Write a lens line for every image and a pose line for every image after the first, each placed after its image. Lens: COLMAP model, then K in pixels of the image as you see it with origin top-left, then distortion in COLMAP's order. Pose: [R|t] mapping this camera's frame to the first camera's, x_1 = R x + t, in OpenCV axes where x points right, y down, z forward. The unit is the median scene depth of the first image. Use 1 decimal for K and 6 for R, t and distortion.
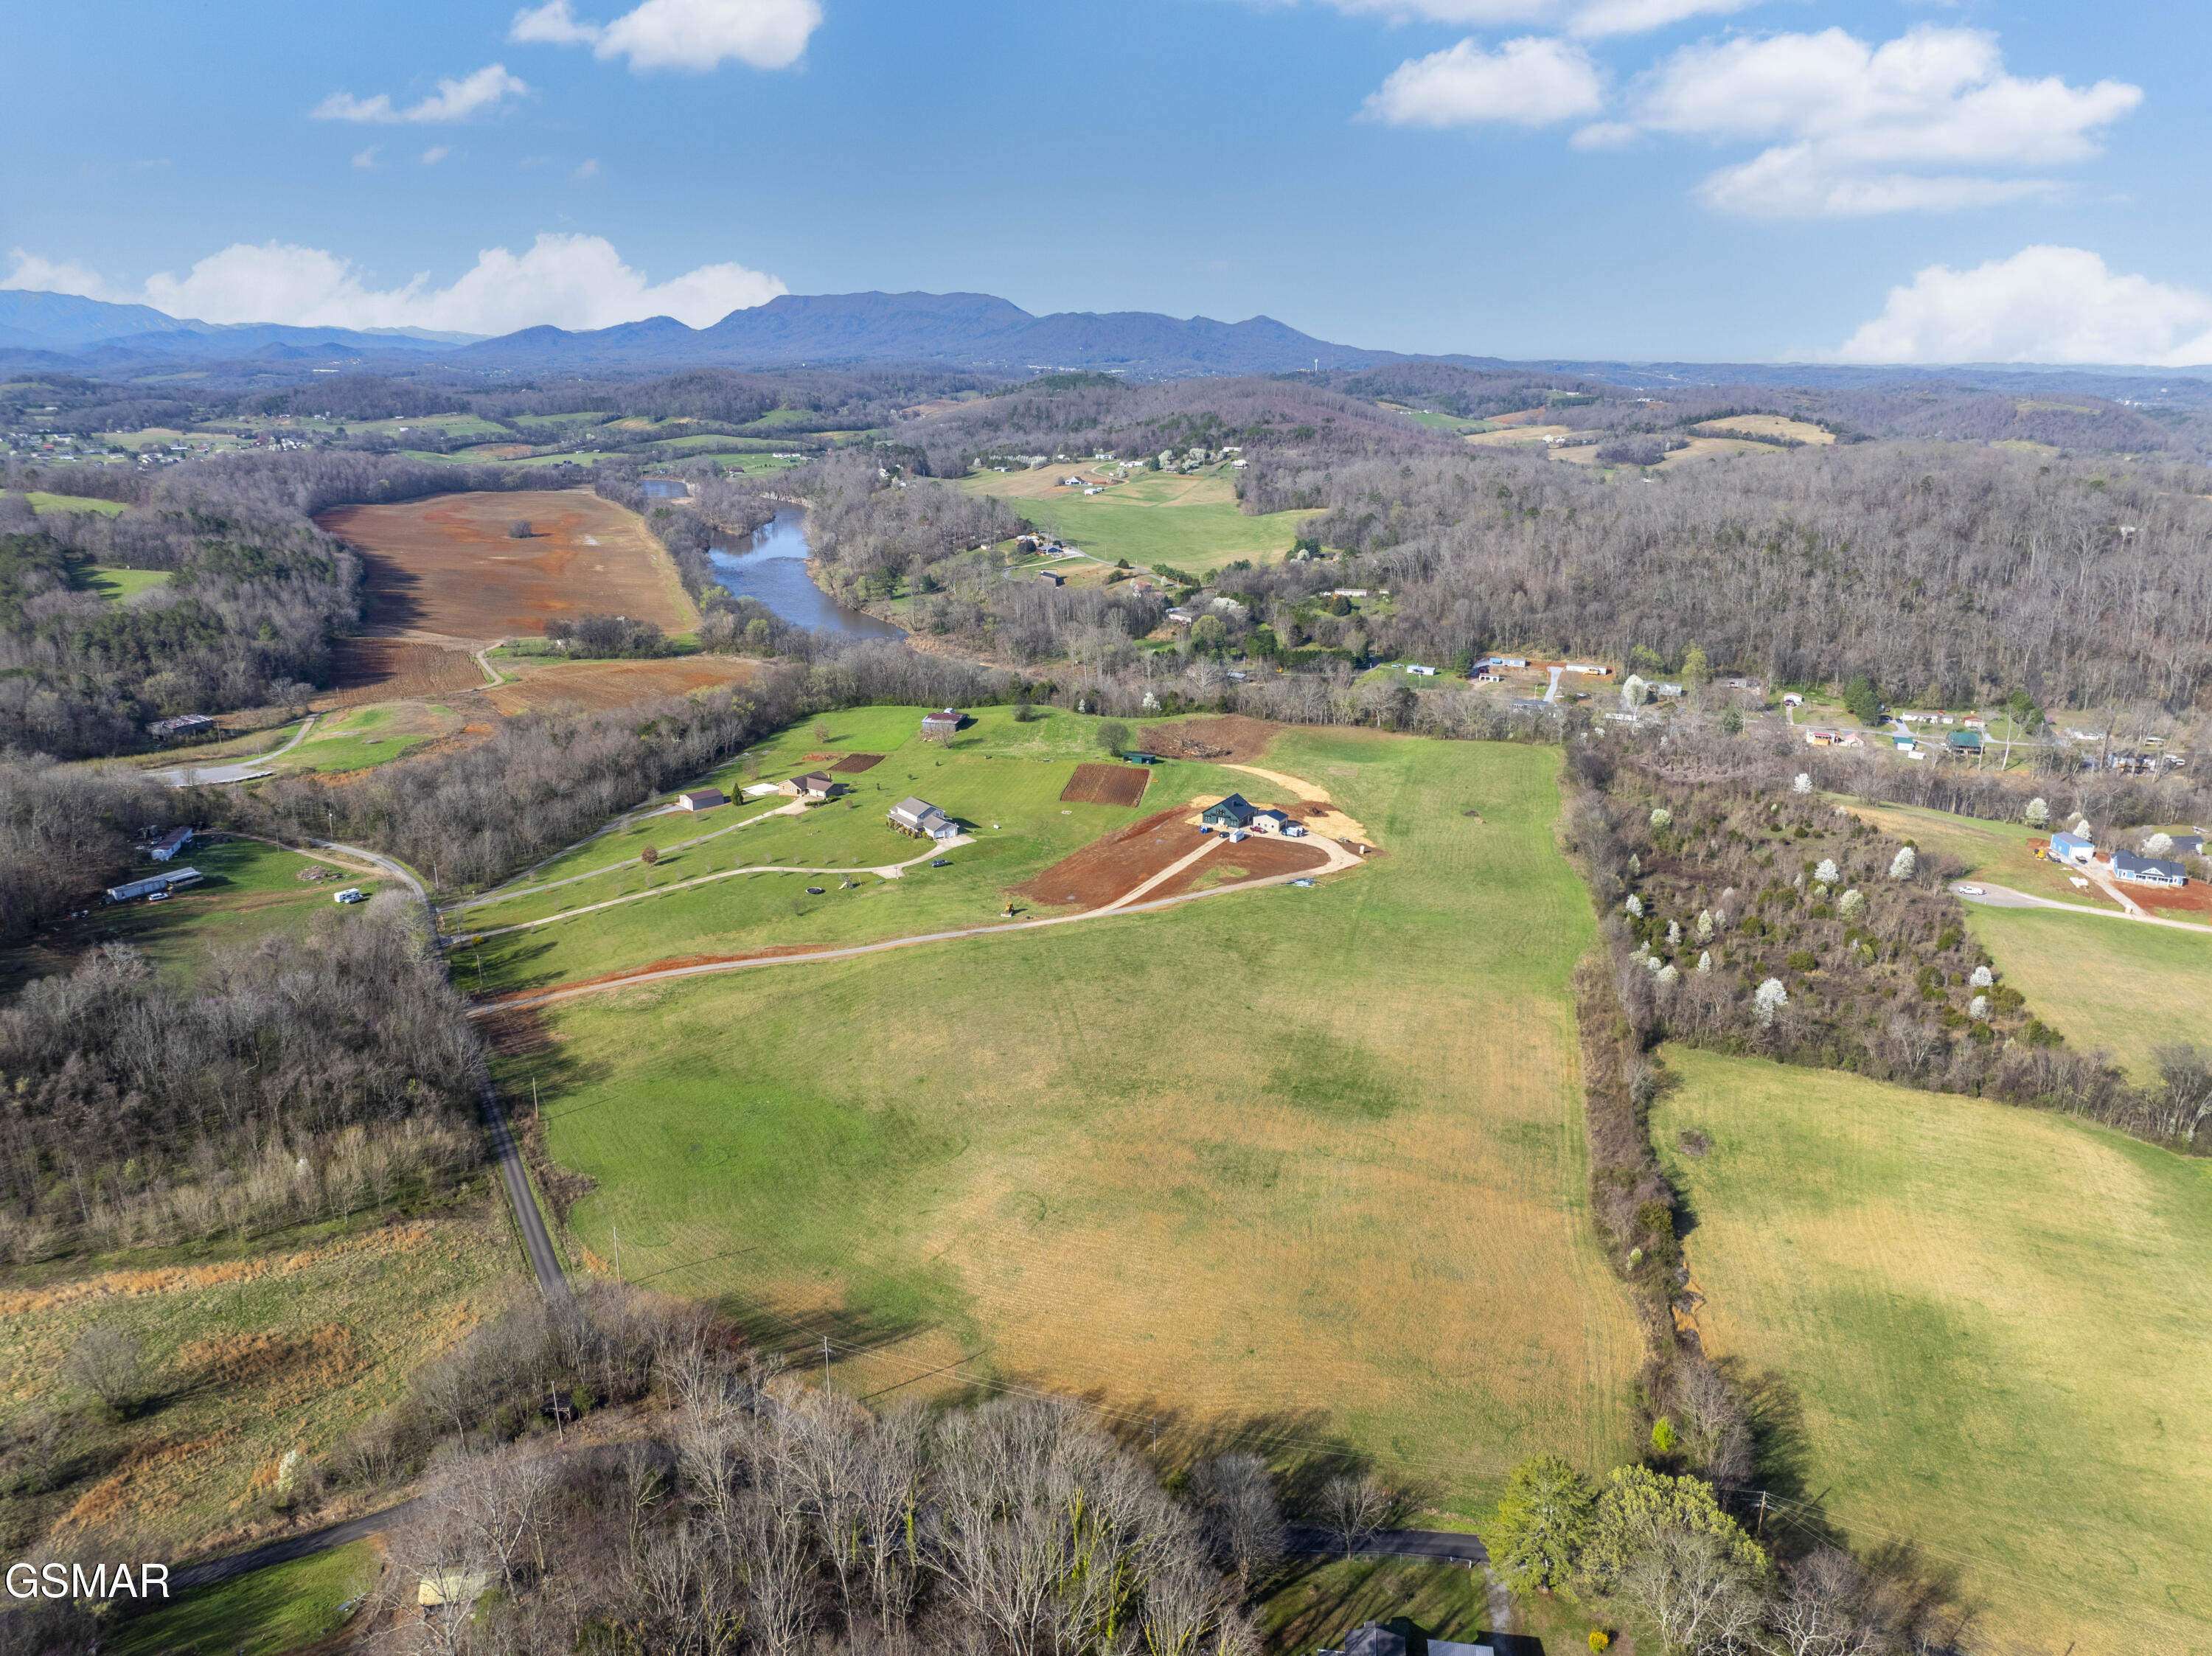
lens RADIAL K [[1559.7, 0, 1104.9], [0, 1559.7, 823.0], [0, 0, 1]] dist [-0.036499, -0.000546]
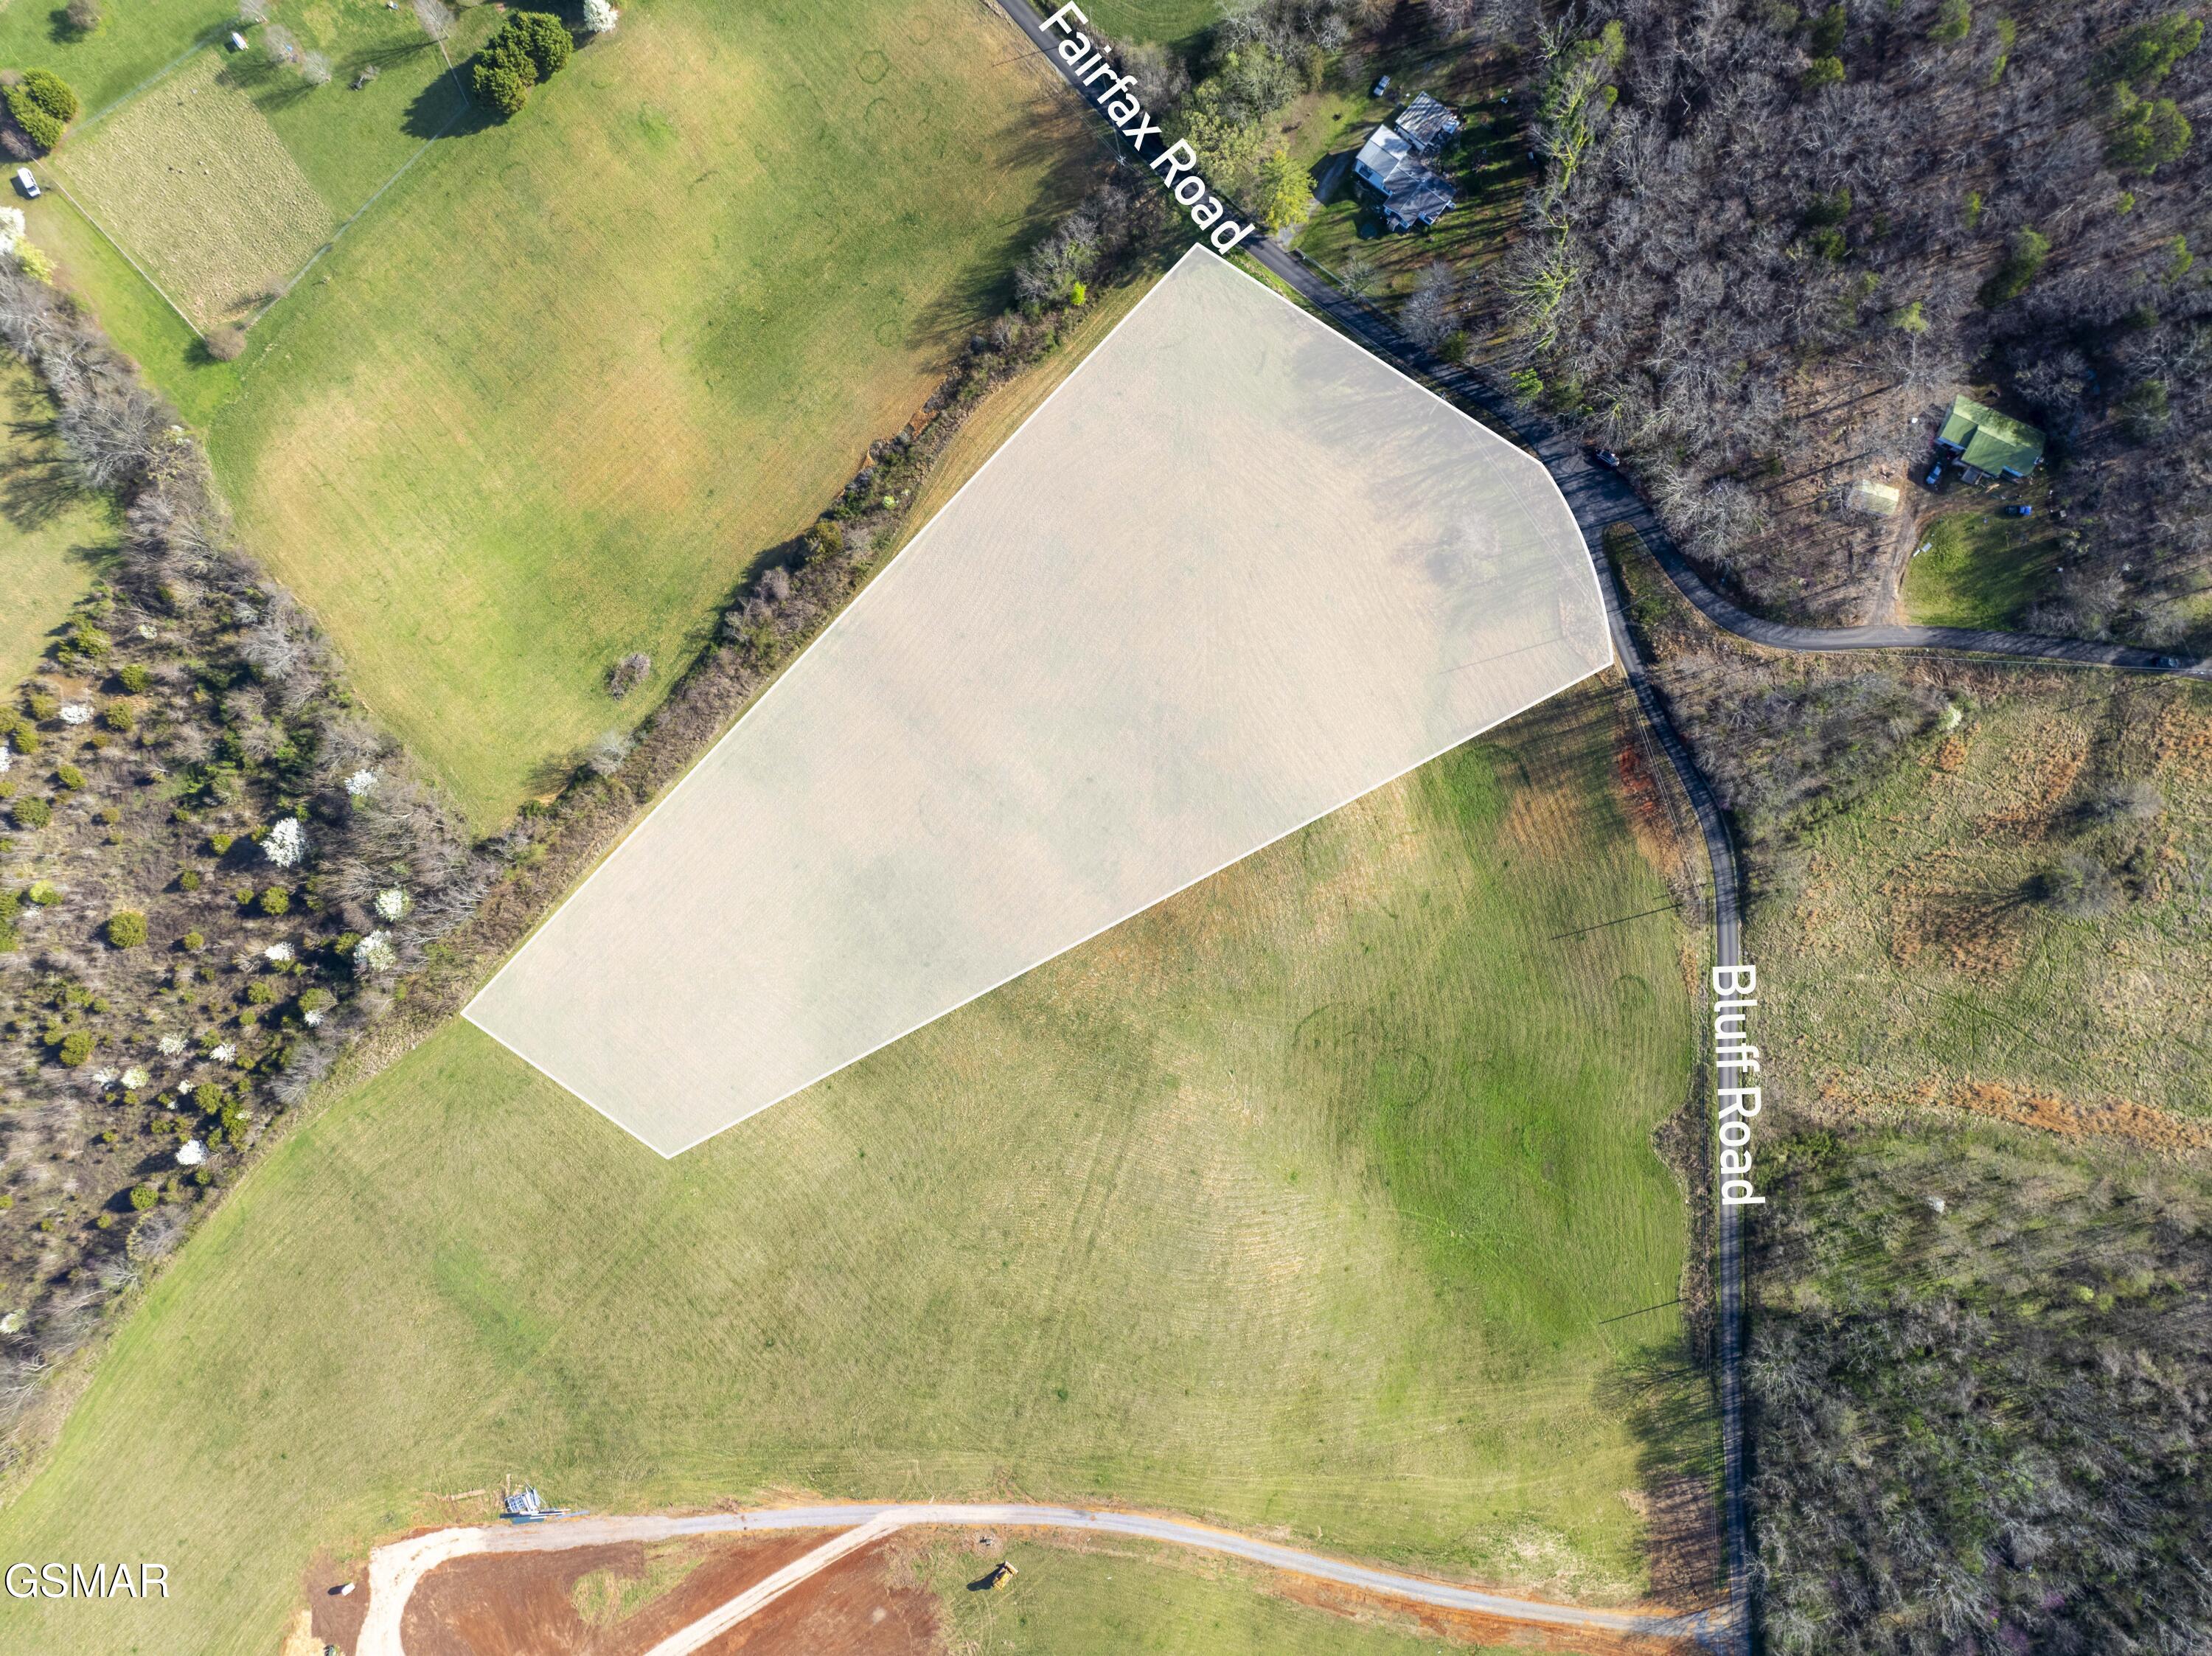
lens RADIAL K [[1559.7, 0, 1115.0], [0, 1559.7, 842.2], [0, 0, 1]] dist [-0.036499, -0.000546]
pose [[-0.878851, -0.476454, 0.024752, 0.014050], [0.130221, -0.189644, 0.973179, -0.239920], [-0.458982, 0.858502, 0.228713, 0.247041]]
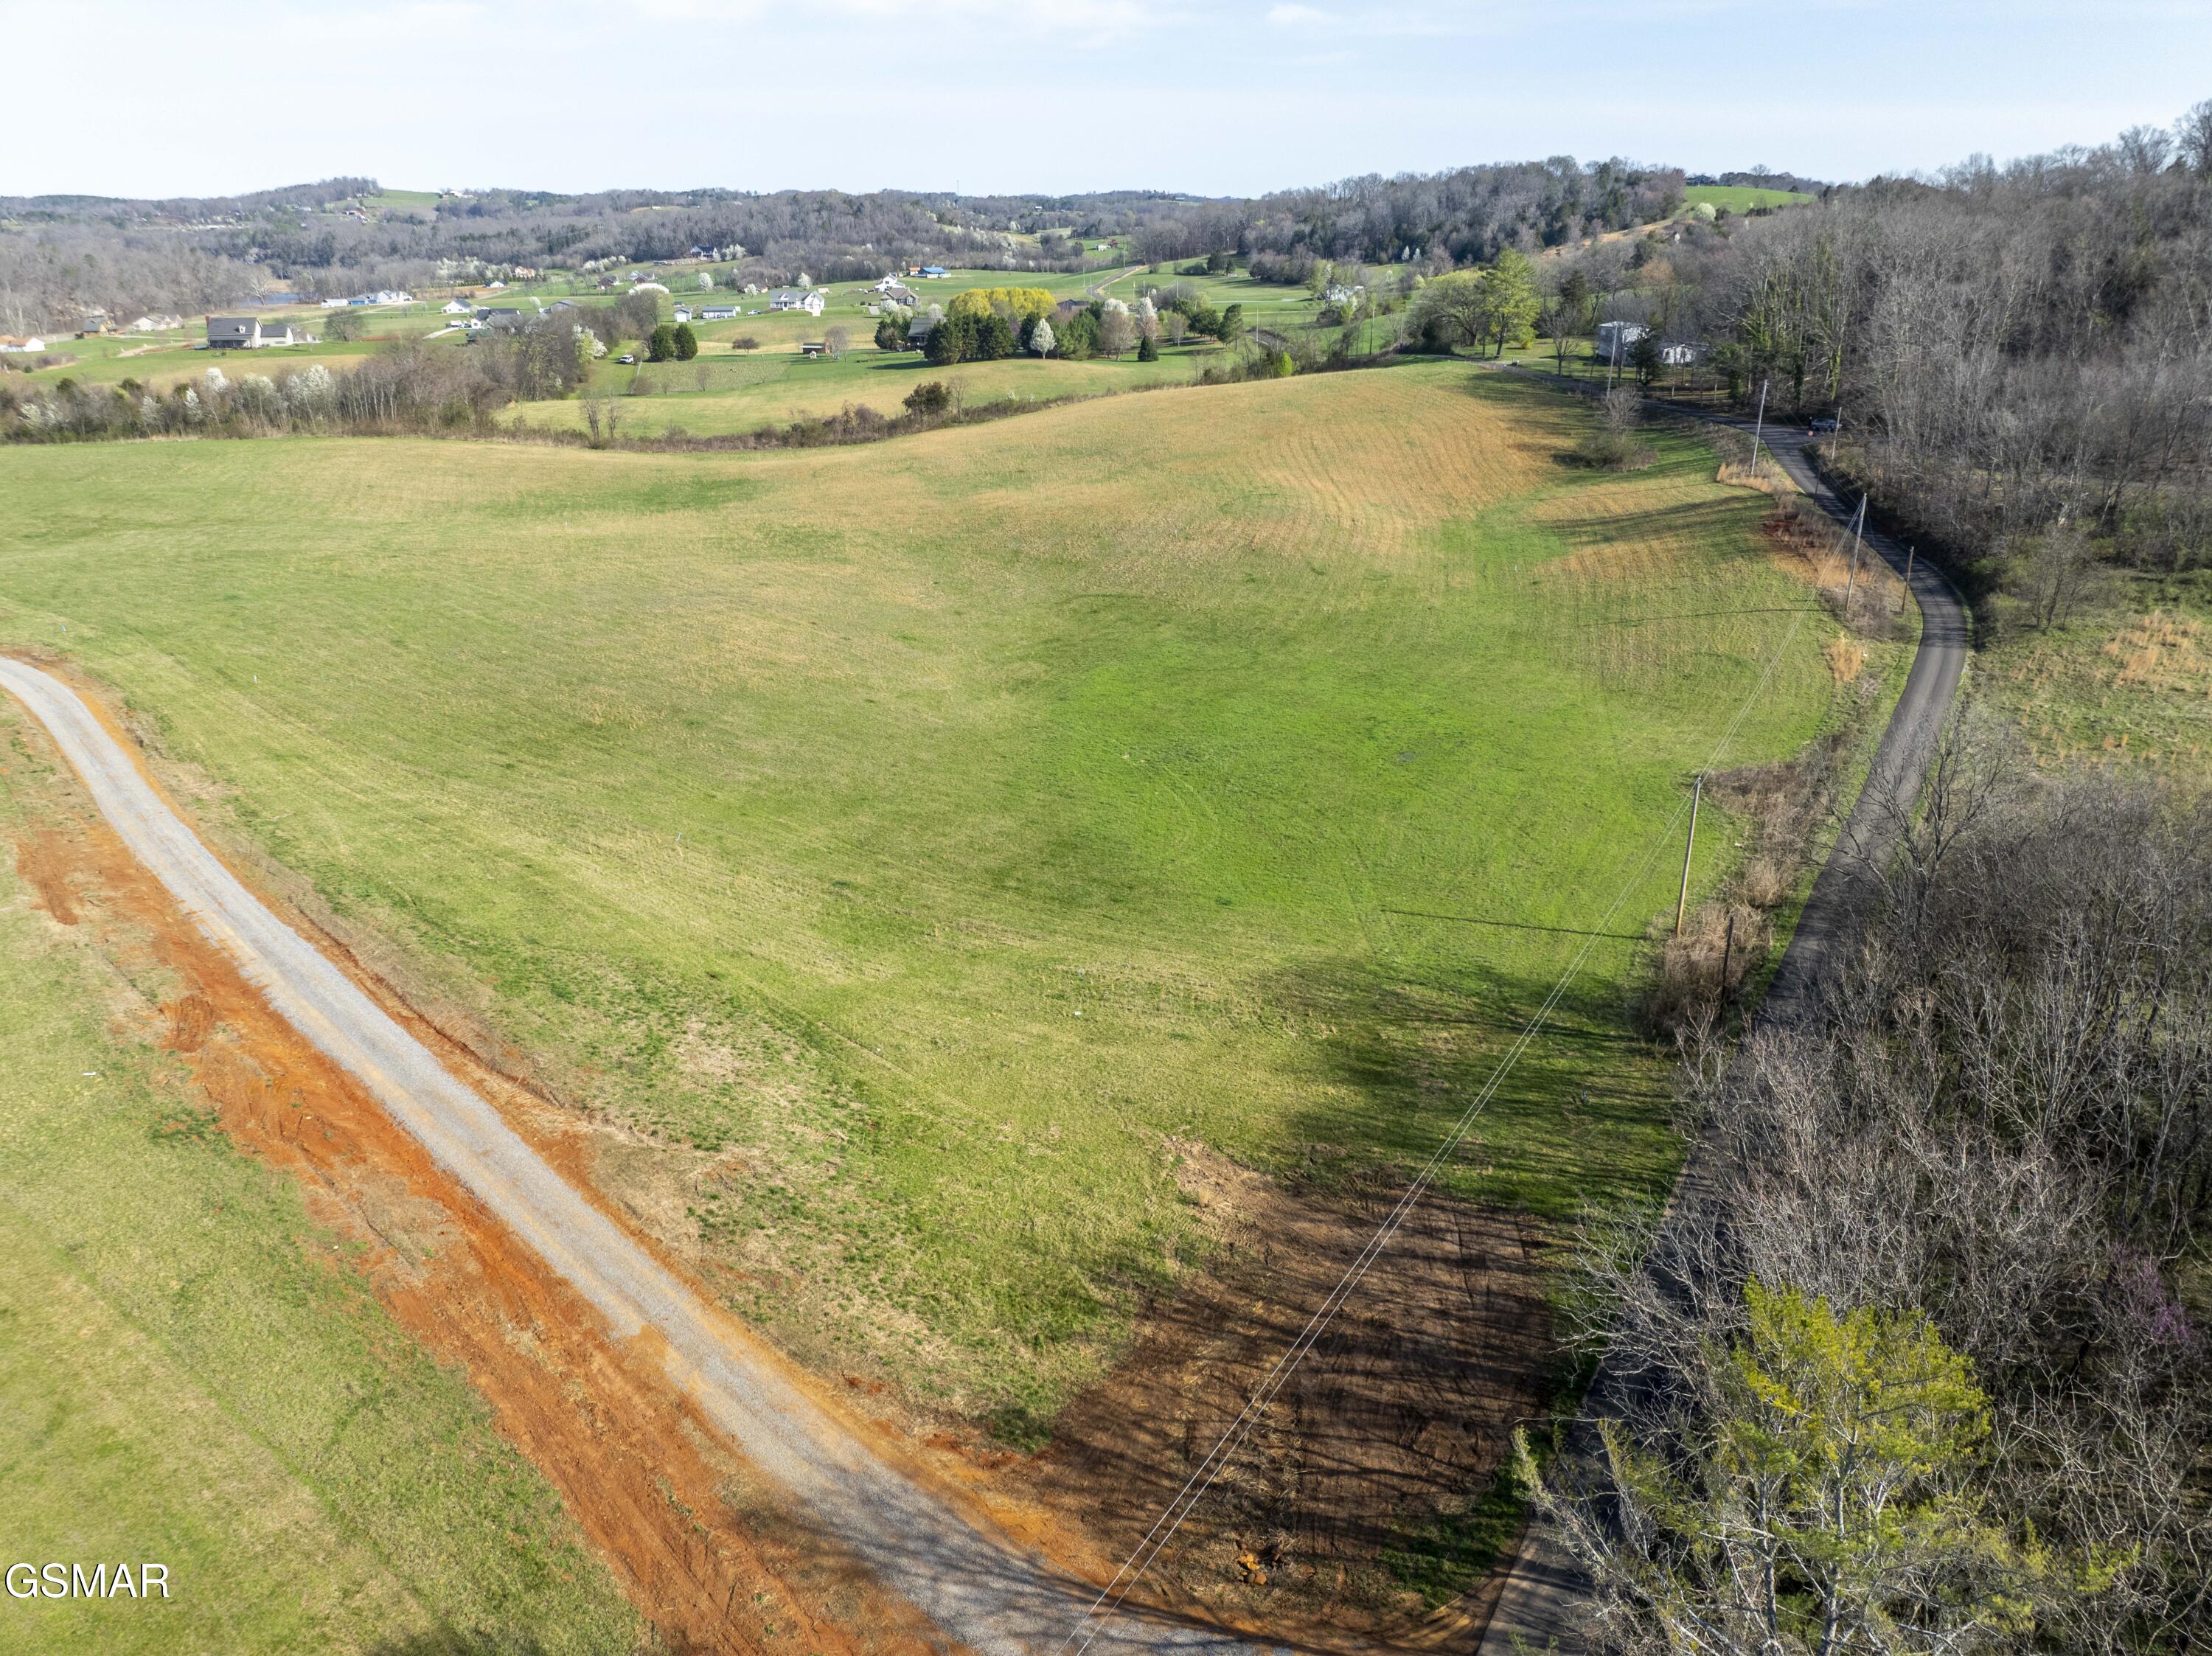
lens RADIAL K [[1559.7, 0, 1110.0], [0, 1559.7, 826.0], [0, 0, 1]] dist [-0.036499, -0.000546]
pose [[-0.501254, -0.324682, 0.802076, -0.184544], [0.244539, 0.835995, 0.491236, 0.003778], [-0.830027, 0.442373, -0.339649, 0.405781]]
